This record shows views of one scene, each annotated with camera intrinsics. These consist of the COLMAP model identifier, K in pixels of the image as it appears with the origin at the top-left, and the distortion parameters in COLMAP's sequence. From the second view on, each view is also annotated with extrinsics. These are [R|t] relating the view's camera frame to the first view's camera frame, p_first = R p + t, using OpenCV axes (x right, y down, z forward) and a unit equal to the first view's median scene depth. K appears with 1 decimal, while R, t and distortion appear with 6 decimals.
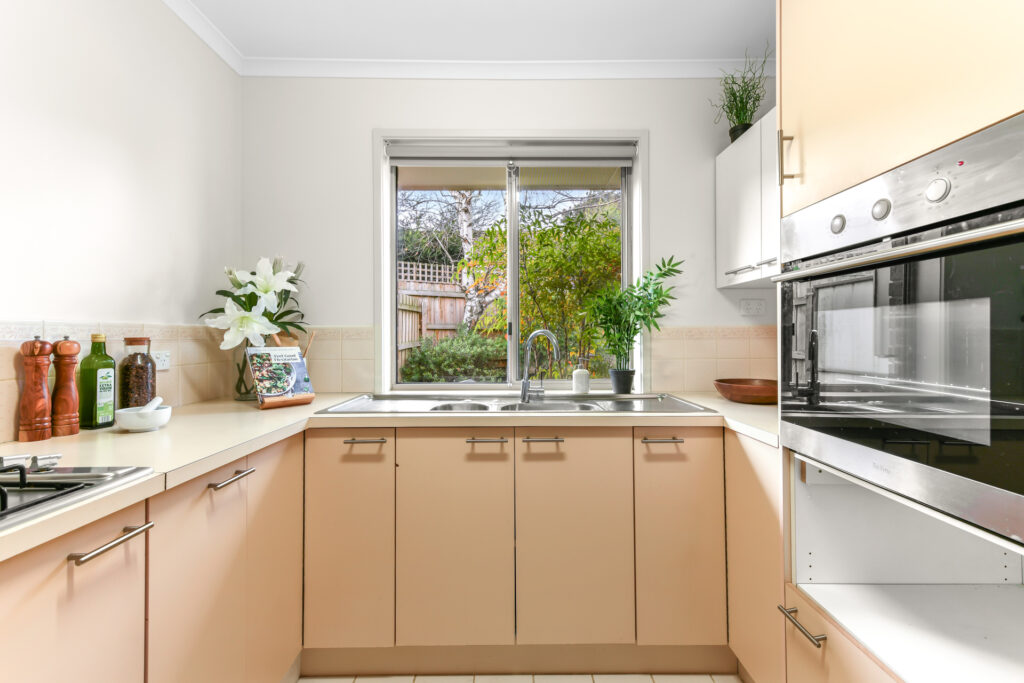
lens RADIAL K [[414.0, 0, 513.1], [0, 414.0, 338.1], [0, 0, 1]] dist [0.010954, -0.000169]
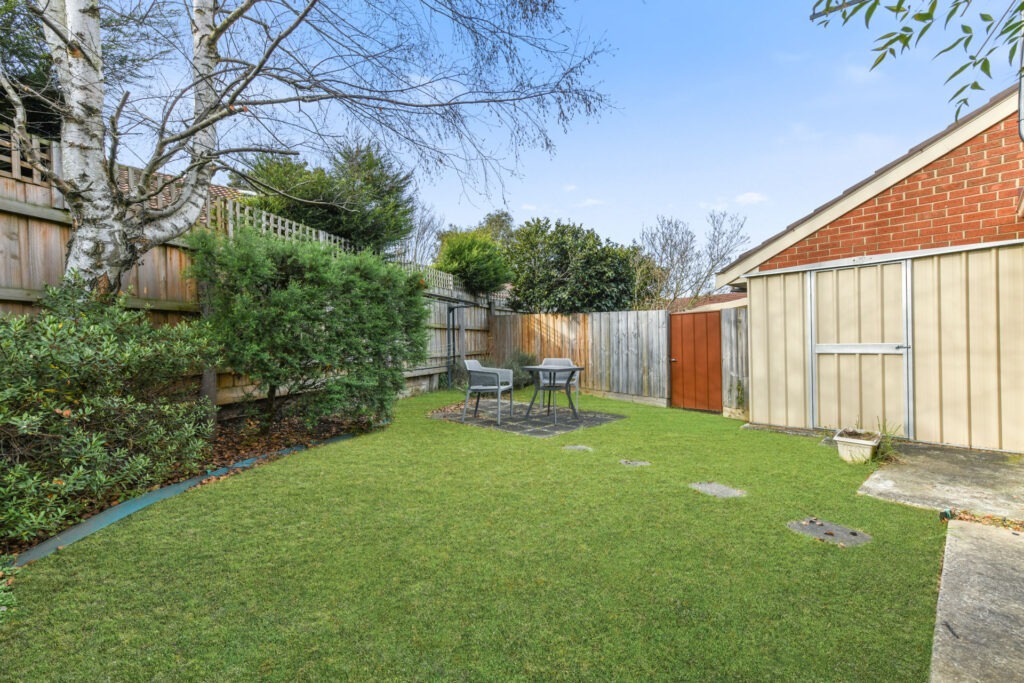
lens RADIAL K [[414.0, 0, 510.7], [0, 414.0, 346.8], [0, 0, 1]] dist [0.010954, -0.000169]
pose [[0.734451, -0.003408, 0.678653, -0.082009], [0.009297, 0.999944, -0.005040, 0.025500], [-0.678598, 0.010011, 0.734442, 0.455589]]
